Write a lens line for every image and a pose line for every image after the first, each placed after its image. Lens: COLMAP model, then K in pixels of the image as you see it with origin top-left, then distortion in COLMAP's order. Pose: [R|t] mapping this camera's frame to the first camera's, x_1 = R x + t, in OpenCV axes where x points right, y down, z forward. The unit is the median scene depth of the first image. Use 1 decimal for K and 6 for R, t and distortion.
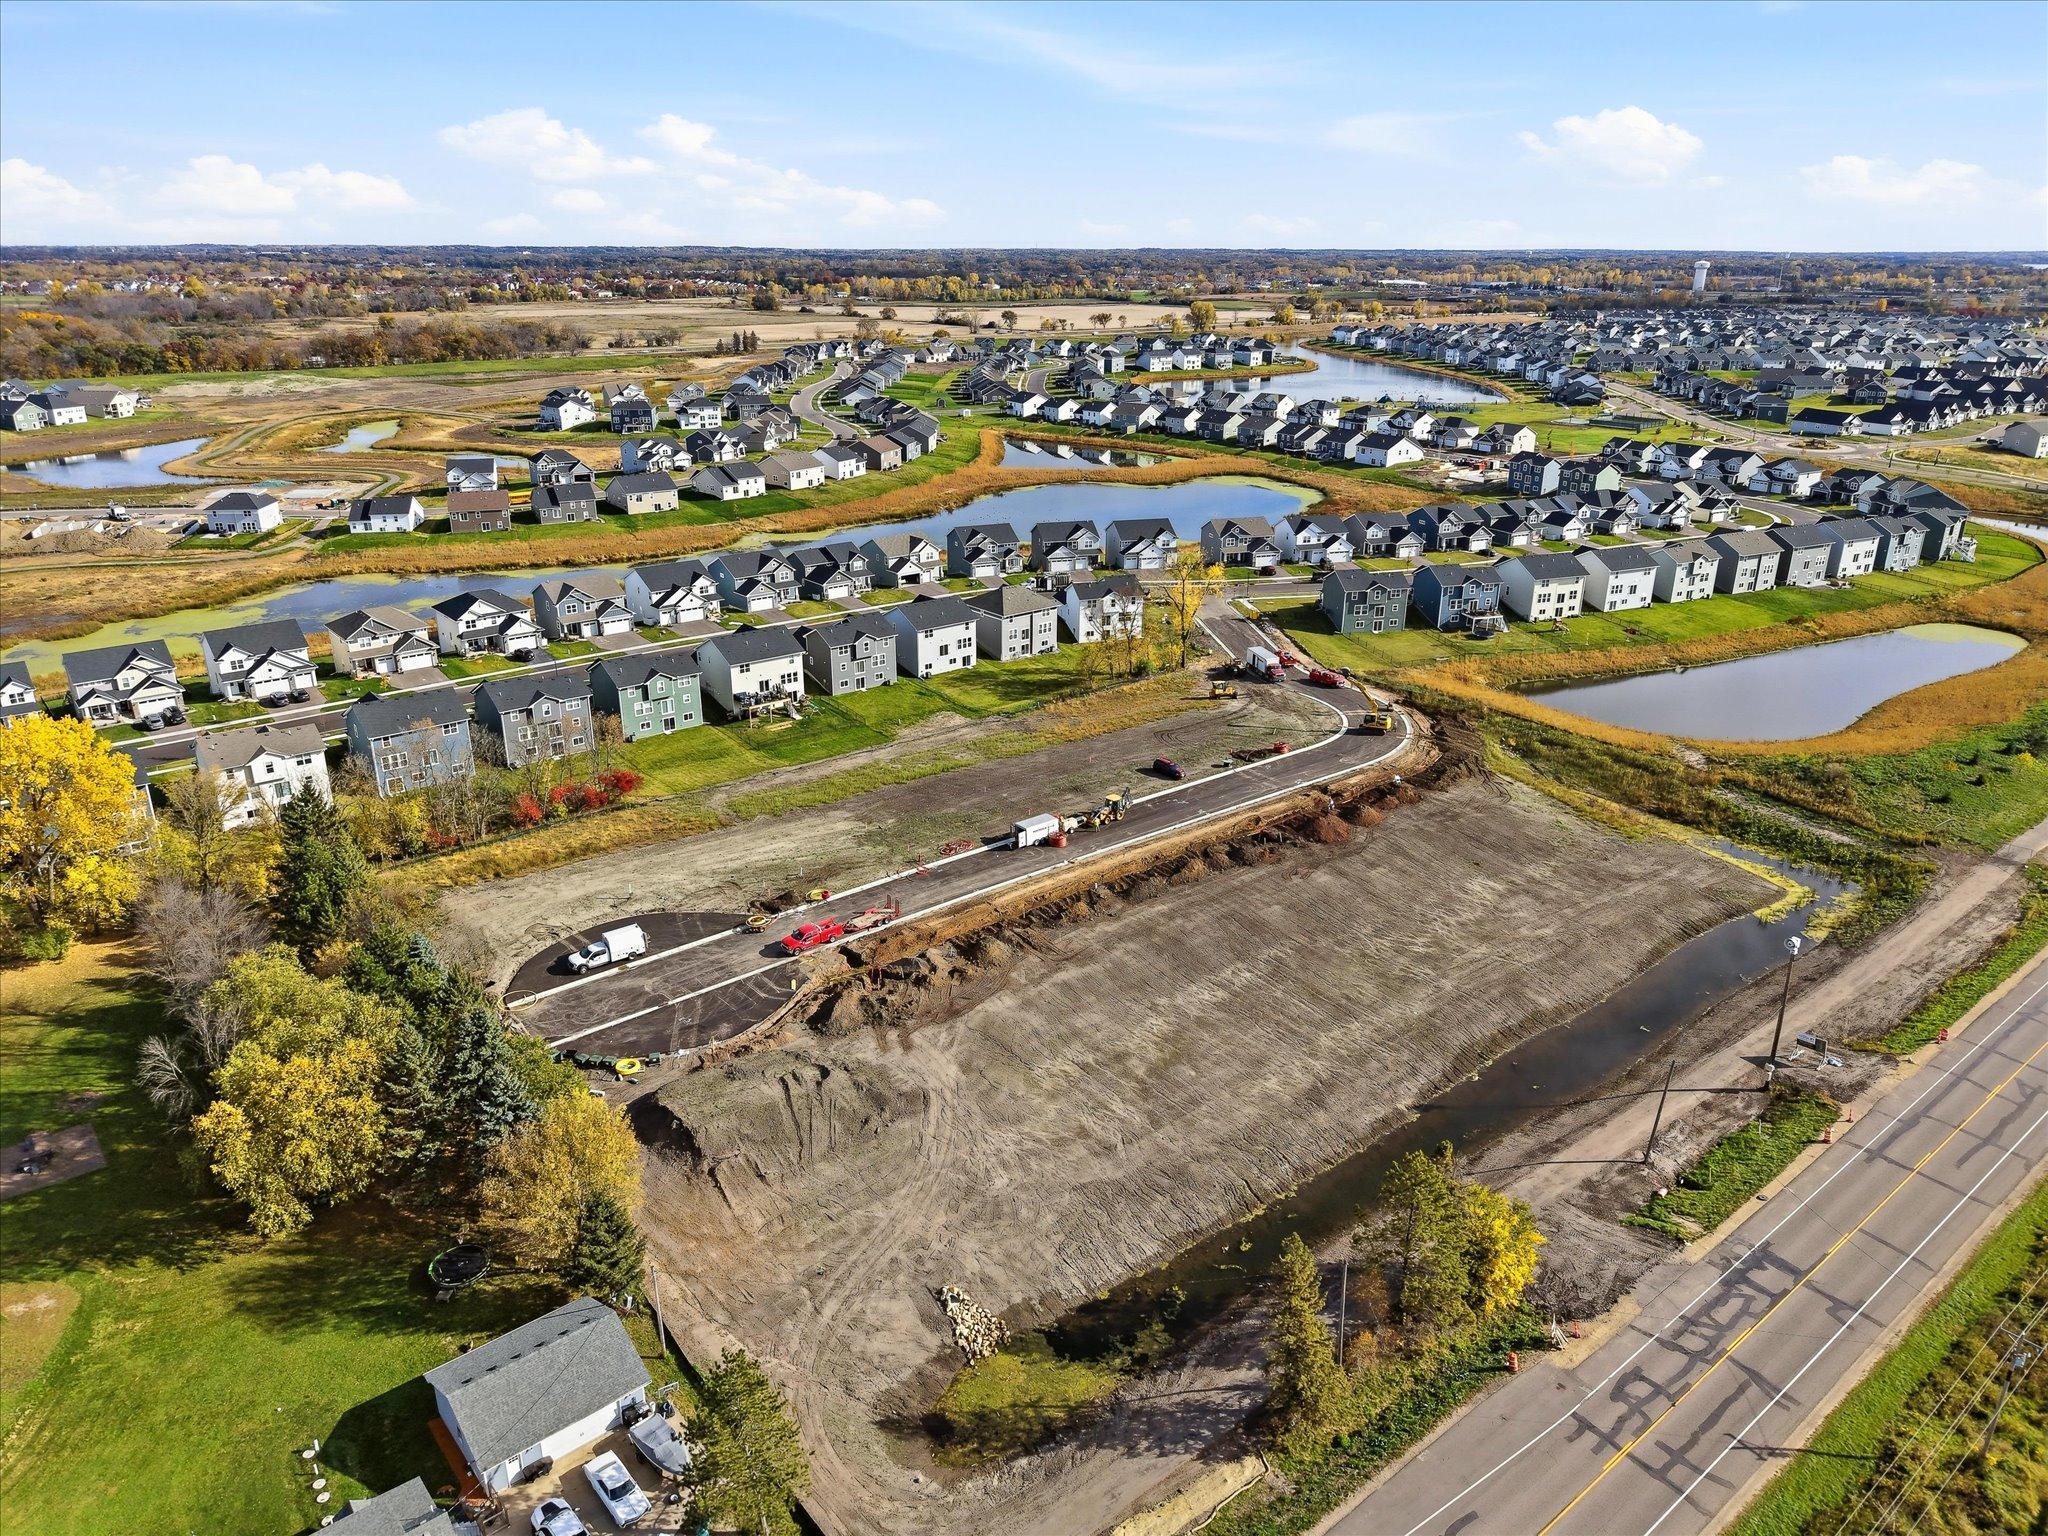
lens RADIAL K [[1354.0, 0, 1016.9], [0, 1354.0, 798.5], [0, 0, 1]] dist [0.045050, -0.053043]
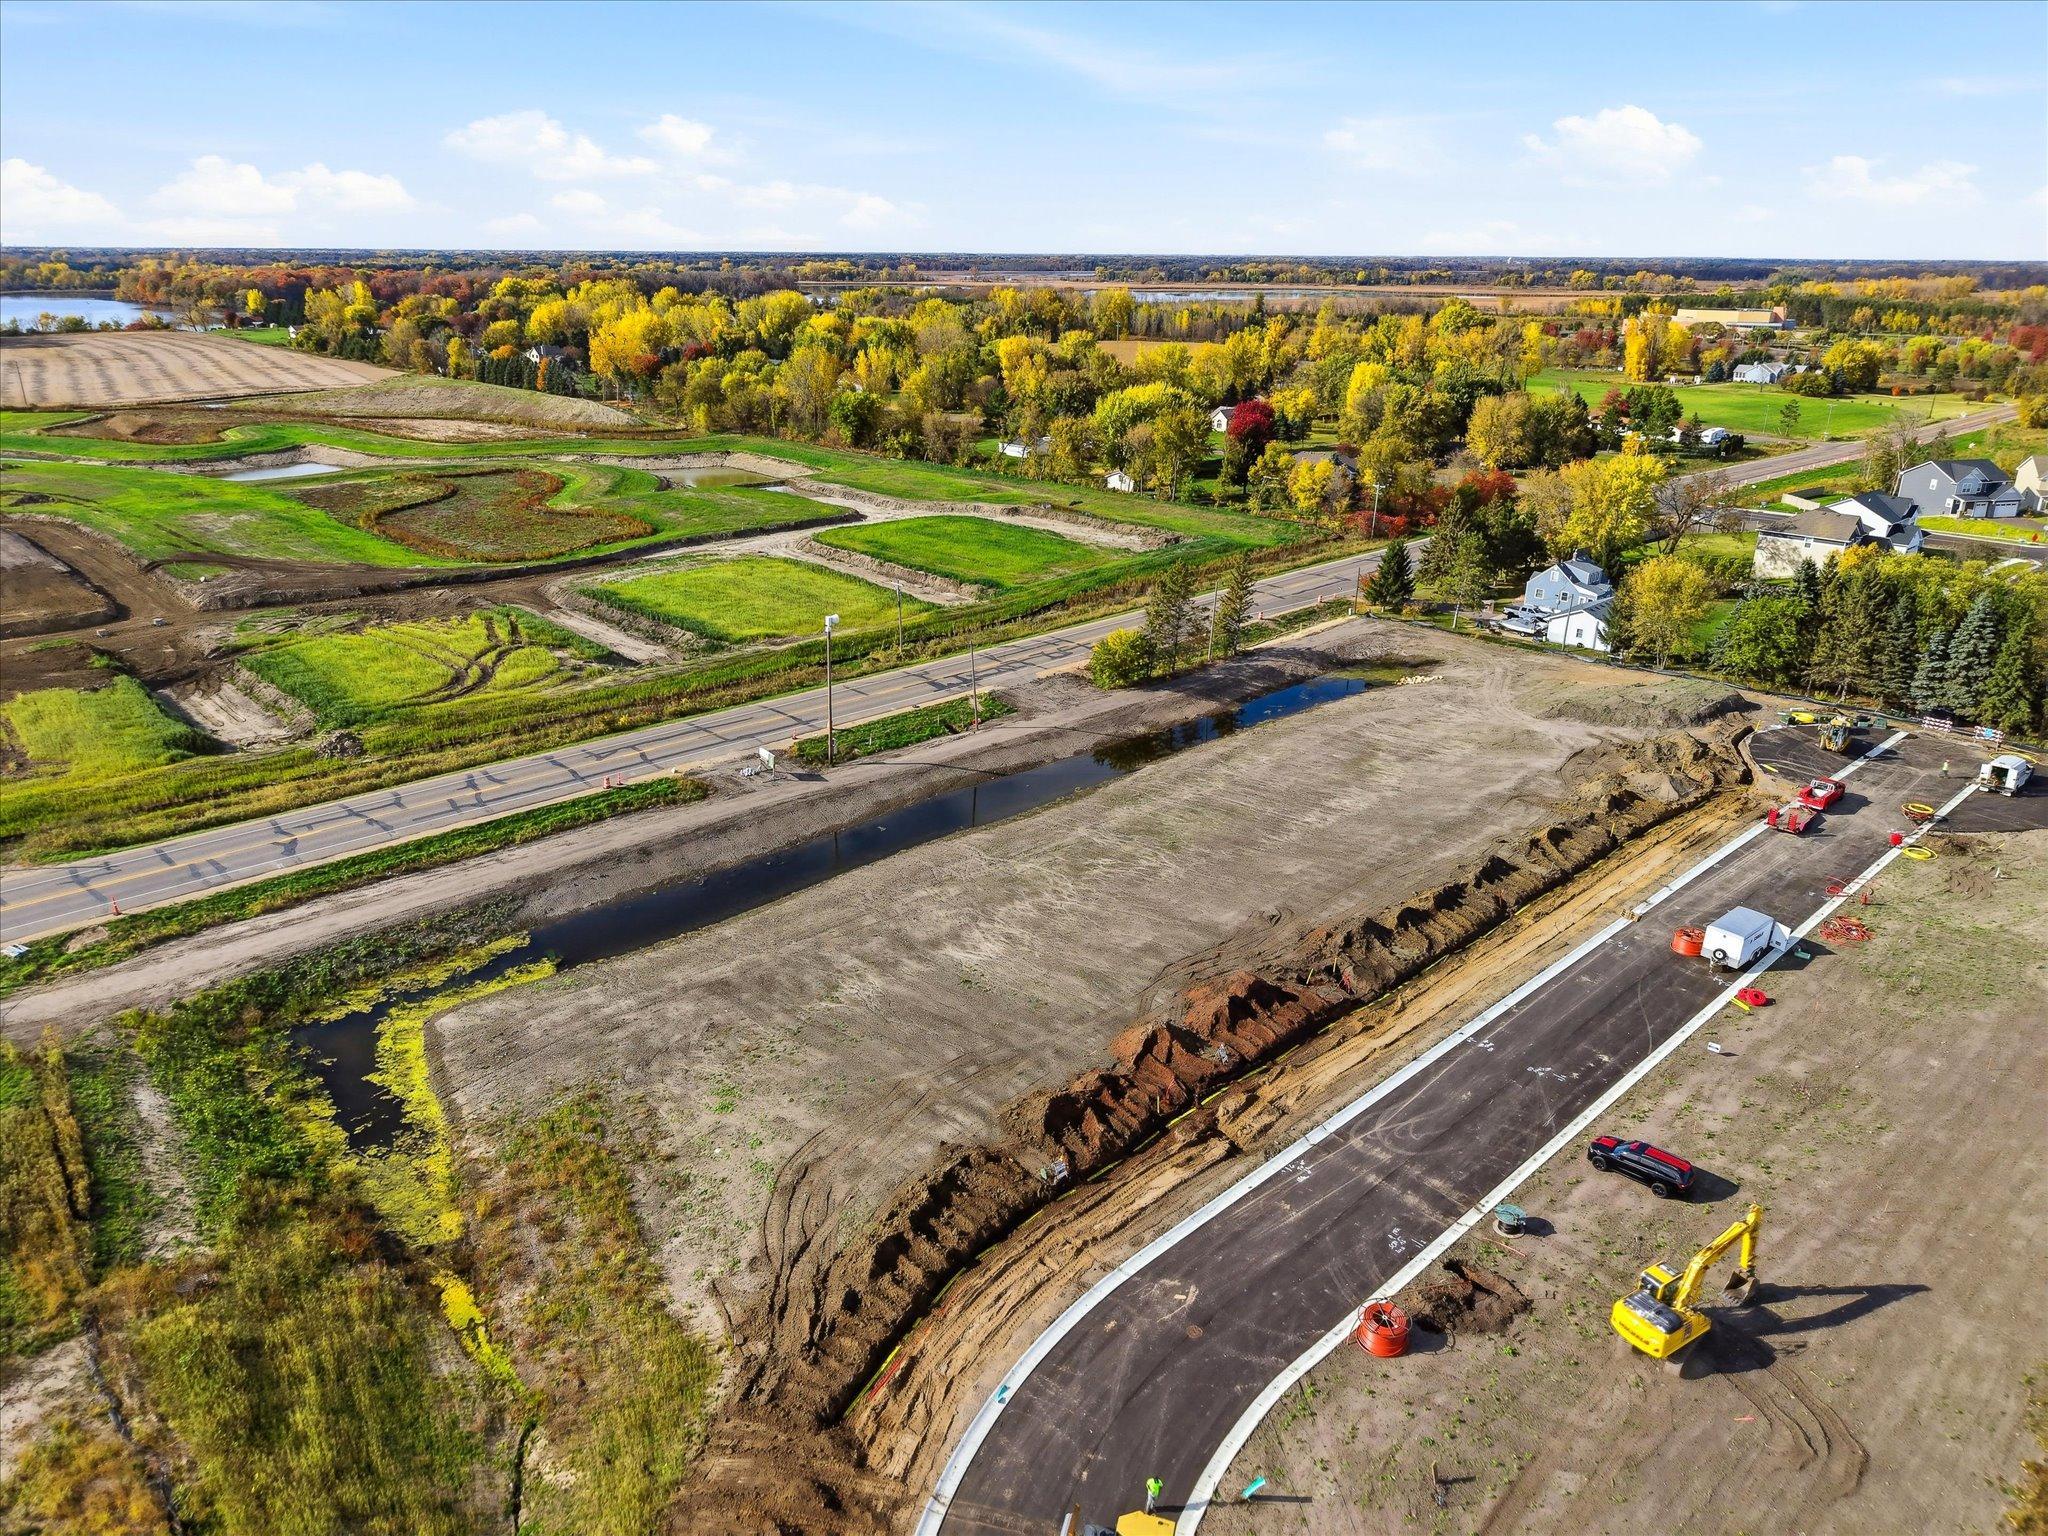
lens RADIAL K [[1354.0, 0, 1016.9], [0, 1354.0, 798.5], [0, 0, 1]] dist [0.045050, -0.053043]
pose [[-0.996807, 0.019911, -0.077325, 0.270242], [-0.039390, 0.719750, 0.693115, -0.303410], [0.069455, 0.693948, -0.716668, 1.021617]]
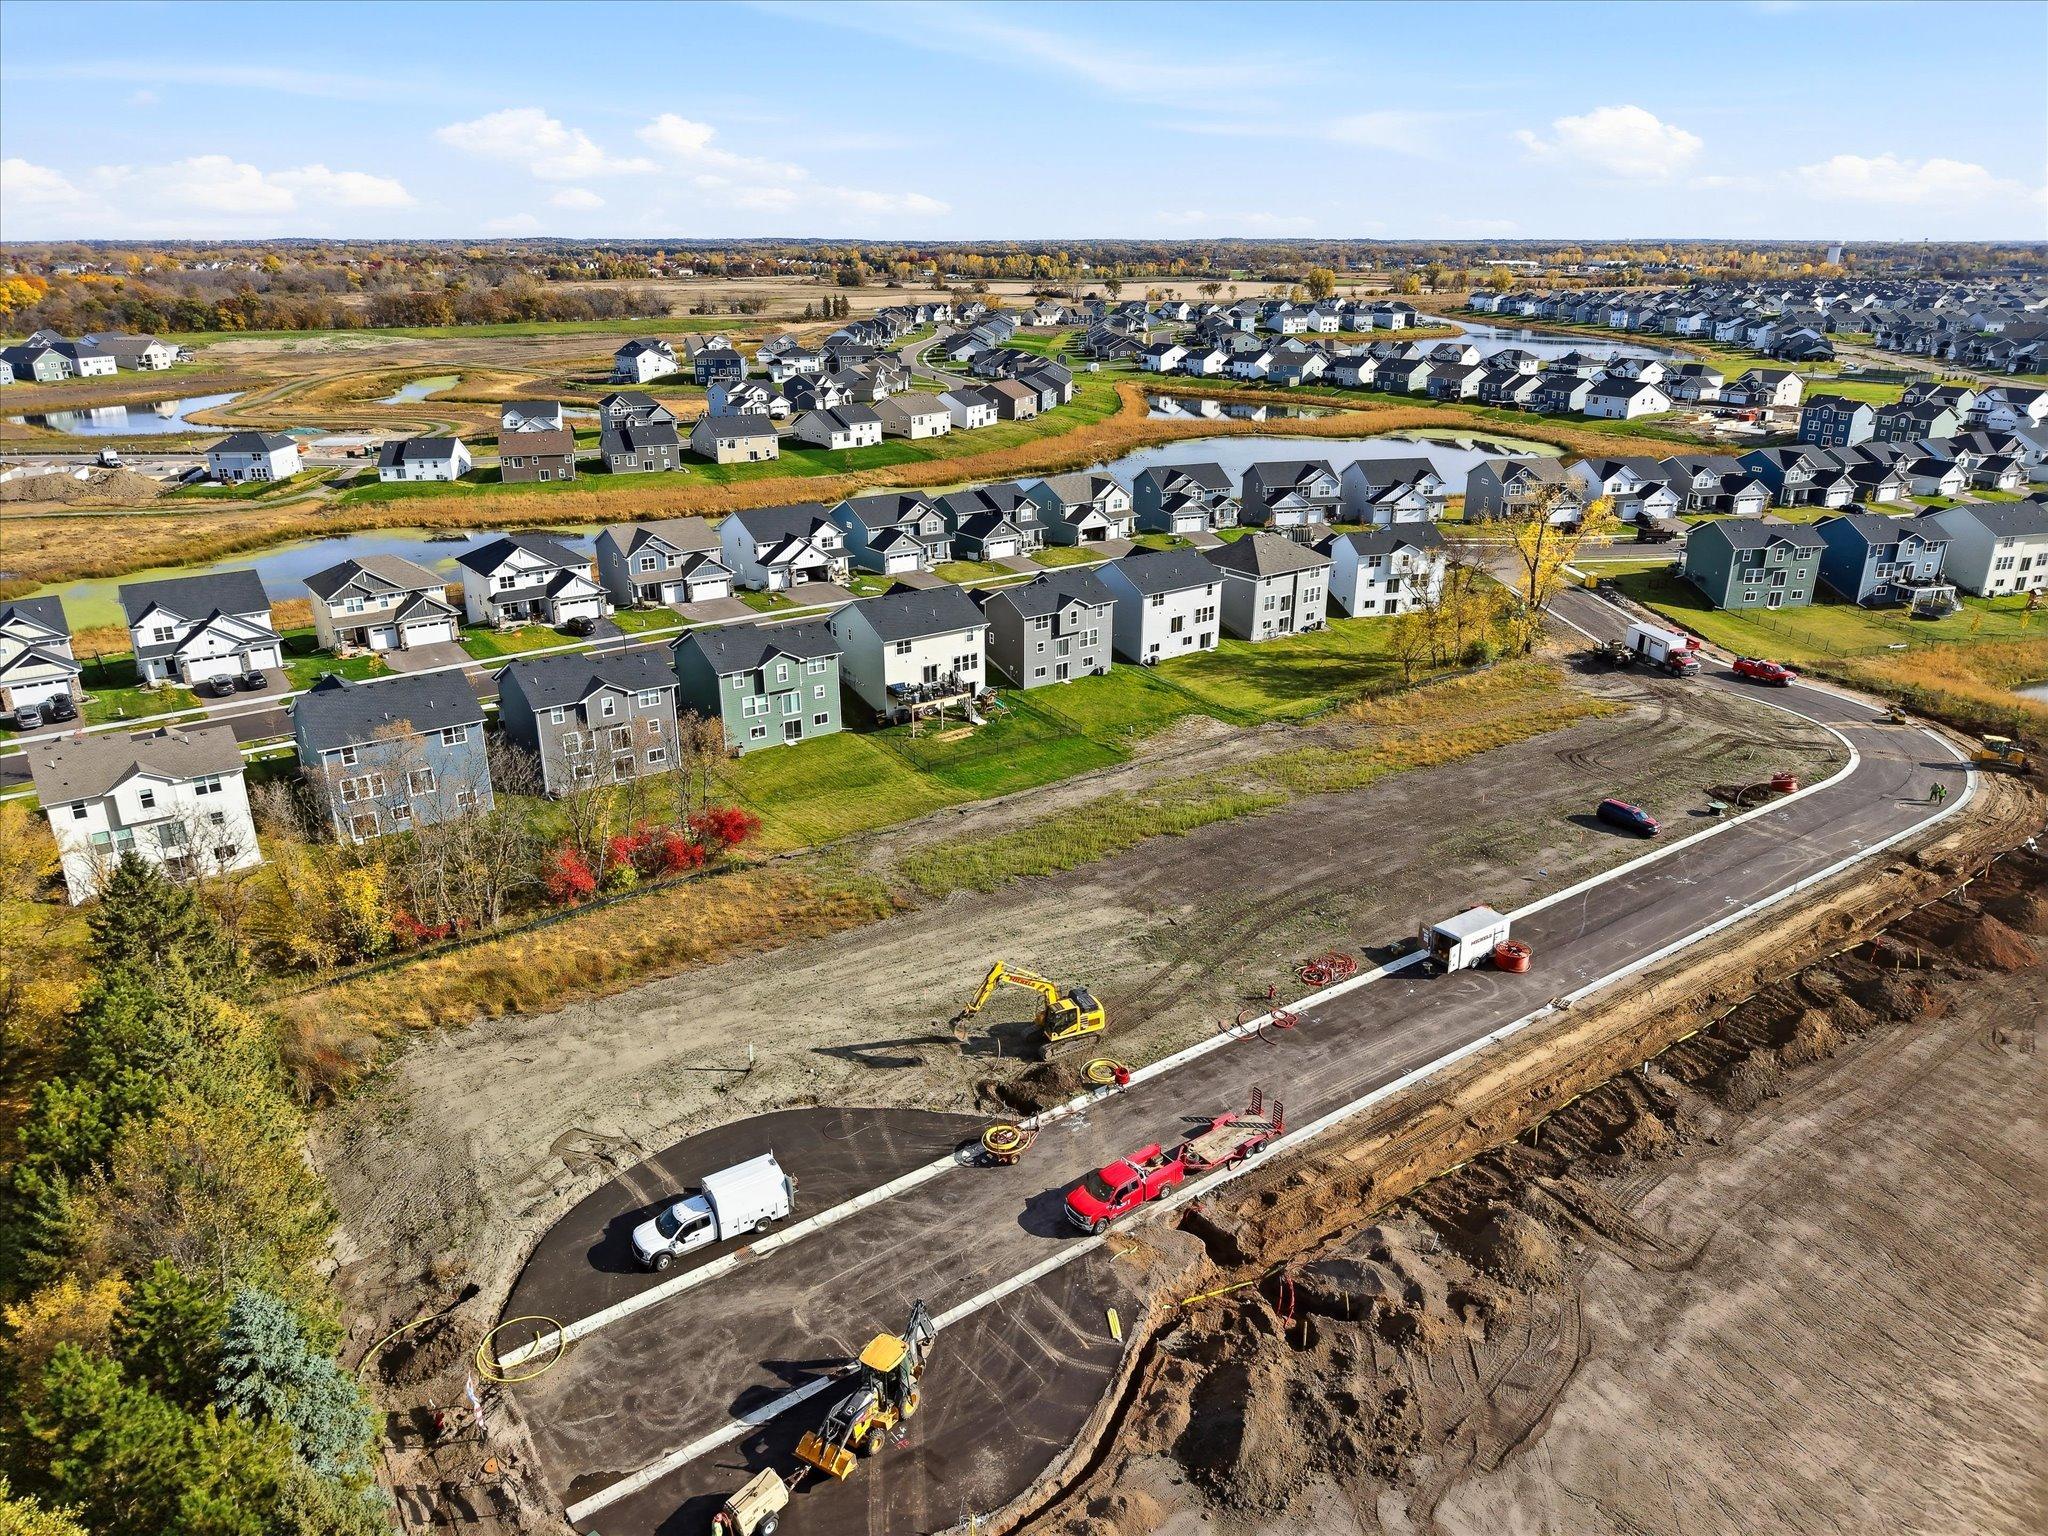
lens RADIAL K [[1354.0, 0, 1016.9], [0, 1354.0, 798.5], [0, 0, 1]] dist [0.045050, -0.053043]
pose [[0.998700, 0.016134, -0.048360, -0.109100], [-0.015970, 0.999865, 0.003779, -0.024615], [0.048414, -0.003002, 0.998823, 0.331716]]
